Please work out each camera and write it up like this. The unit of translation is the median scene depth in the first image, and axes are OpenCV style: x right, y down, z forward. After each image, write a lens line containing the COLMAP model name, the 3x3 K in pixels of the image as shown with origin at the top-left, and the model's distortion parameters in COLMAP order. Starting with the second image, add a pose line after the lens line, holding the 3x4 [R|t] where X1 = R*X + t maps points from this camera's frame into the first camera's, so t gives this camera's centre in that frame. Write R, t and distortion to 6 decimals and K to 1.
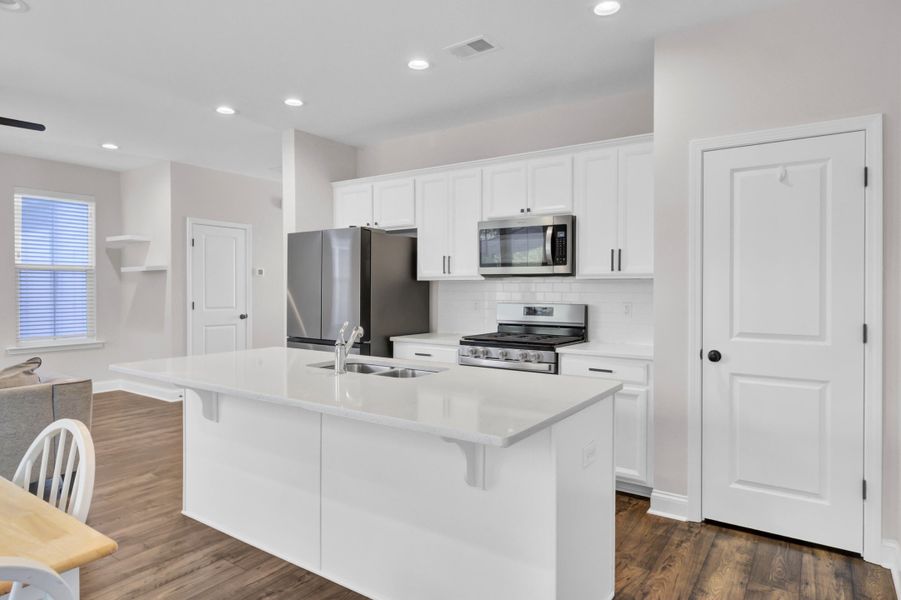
lens RADIAL K [[534.5, 0, 449.7], [0, 534.5, 291.6], [0, 0, 1]] dist [-0.002406, 0.003104]
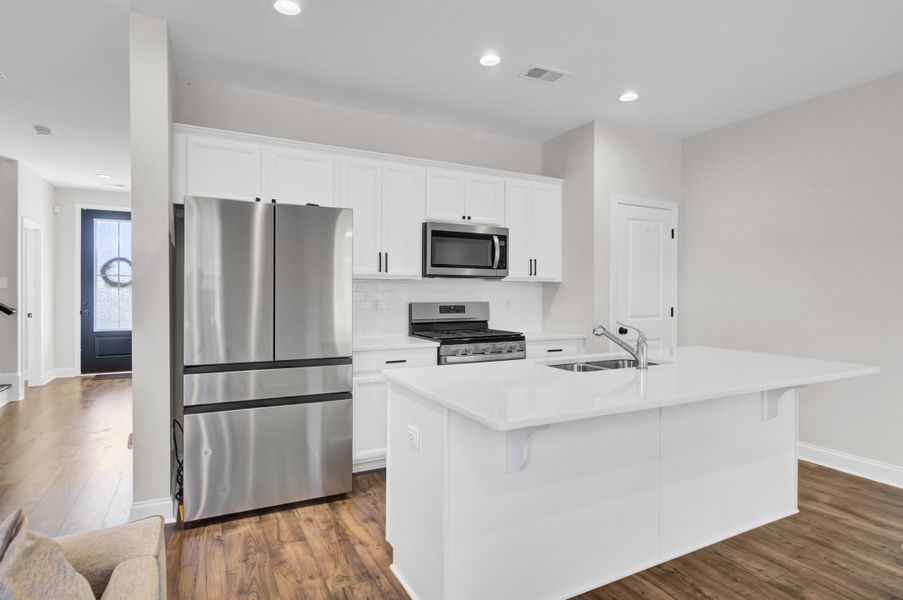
lens RADIAL K [[535.7, 0, 450.7], [0, 535.7, 291.6], [0, 0, 1]] dist [-0.002406, 0.003104]
pose [[0.430443, -0.005000, 0.902604, -0.919100], [0.000402, 0.999986, 0.005347, -0.006232], [-0.902618, -0.001939, 0.430439, 0.588848]]
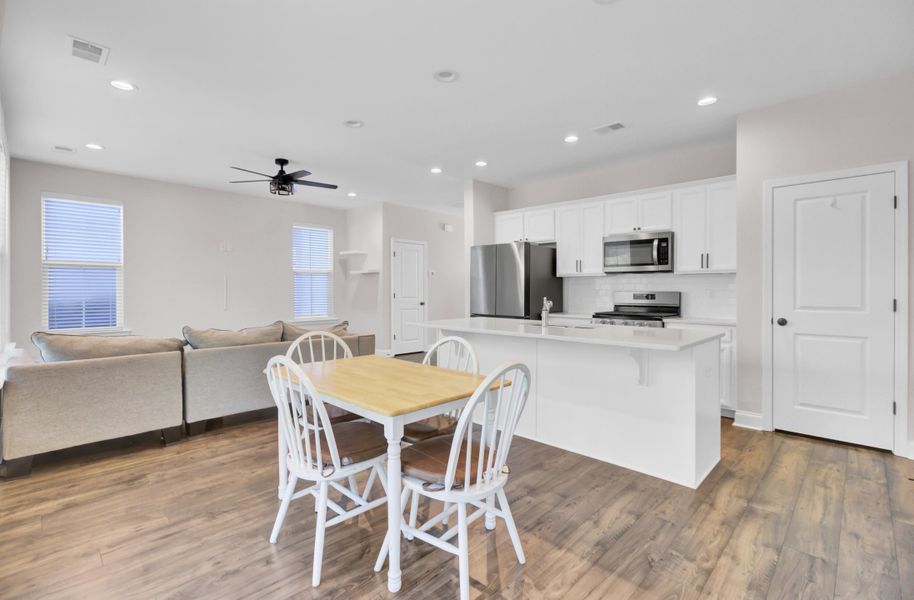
lens RADIAL K [[416.5, 0, 462.1], [0, 416.5, 290.9], [0, 0, 1]] dist [0.003096, 0.000231]
pose [[0.987083, -0.000893, -0.160210, -0.164019], [0.000630, 0.999998, -0.001691, 0.025269], [0.160211, 0.001569, 0.987081, -0.246045]]
